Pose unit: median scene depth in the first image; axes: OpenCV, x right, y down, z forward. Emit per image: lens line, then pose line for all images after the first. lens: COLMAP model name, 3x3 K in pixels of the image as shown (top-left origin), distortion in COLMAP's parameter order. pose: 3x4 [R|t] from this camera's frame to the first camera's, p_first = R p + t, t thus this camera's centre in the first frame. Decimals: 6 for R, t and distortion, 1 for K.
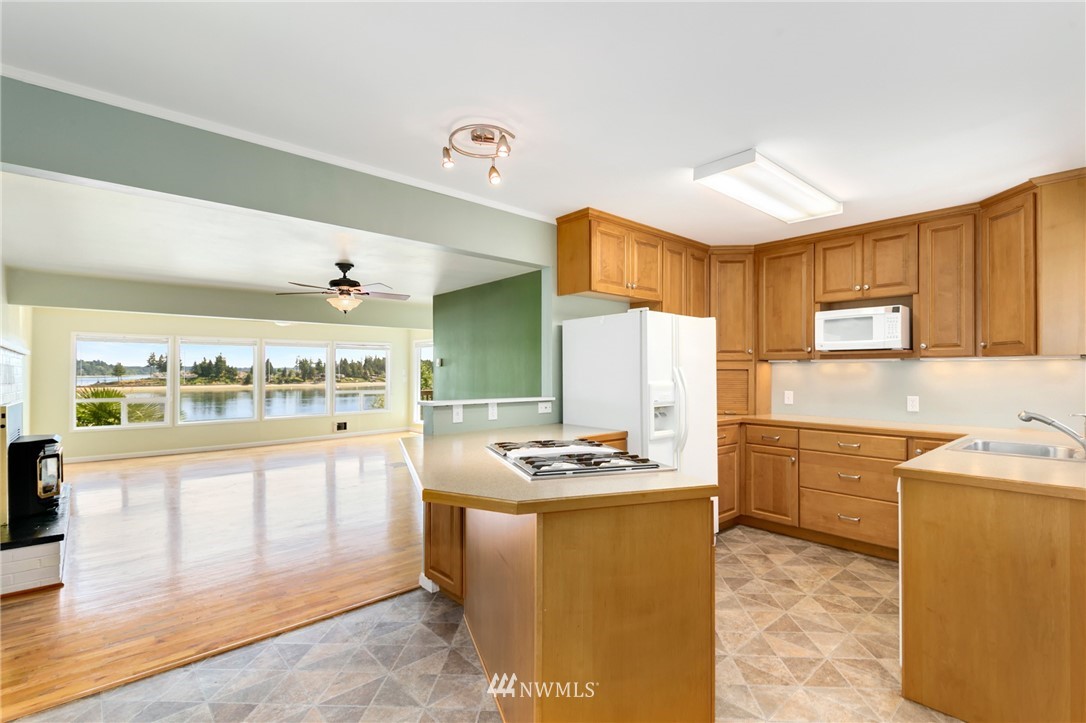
lens RADIAL K [[487.3, 0, 534.1], [0, 487.3, 366.5], [0, 0, 1]] dist [0.021964, -0.001318]
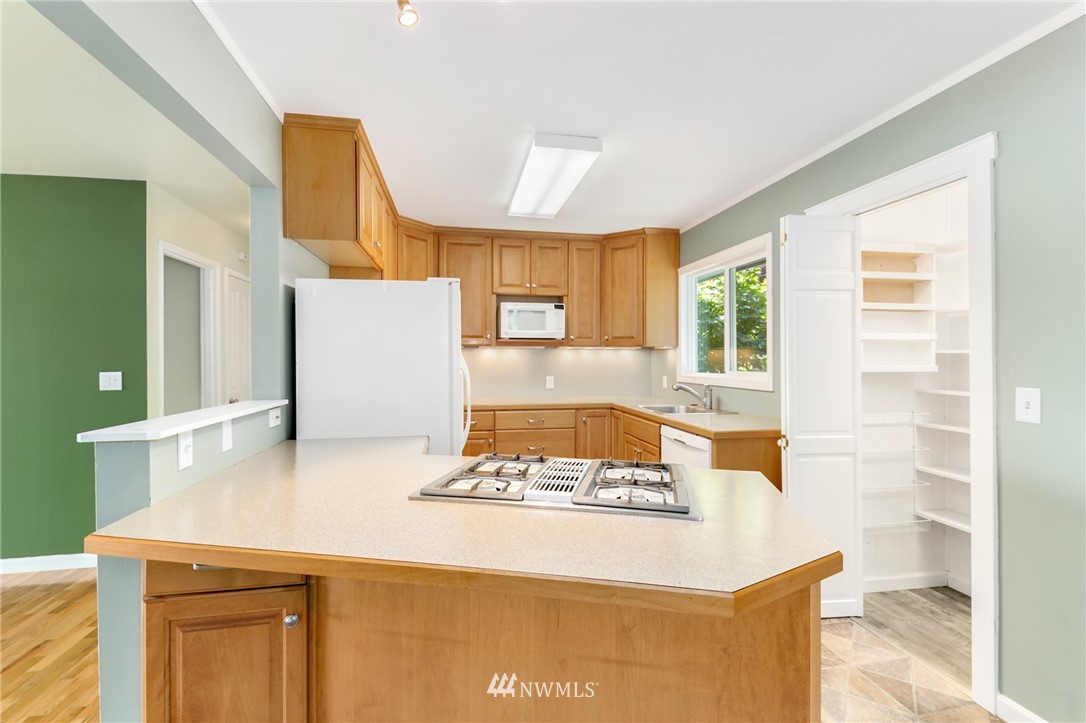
lens RADIAL K [[487.3, 0, 537.6], [0, 487.3, 357.6], [0, 0, 1]] dist [0.021964, -0.001318]
pose [[0.518917, -0.003077, 0.854819, -0.281204], [-0.008931, 0.999919, 0.009020, 0.000891], [-0.854778, -0.012315, 0.518848, 0.339599]]
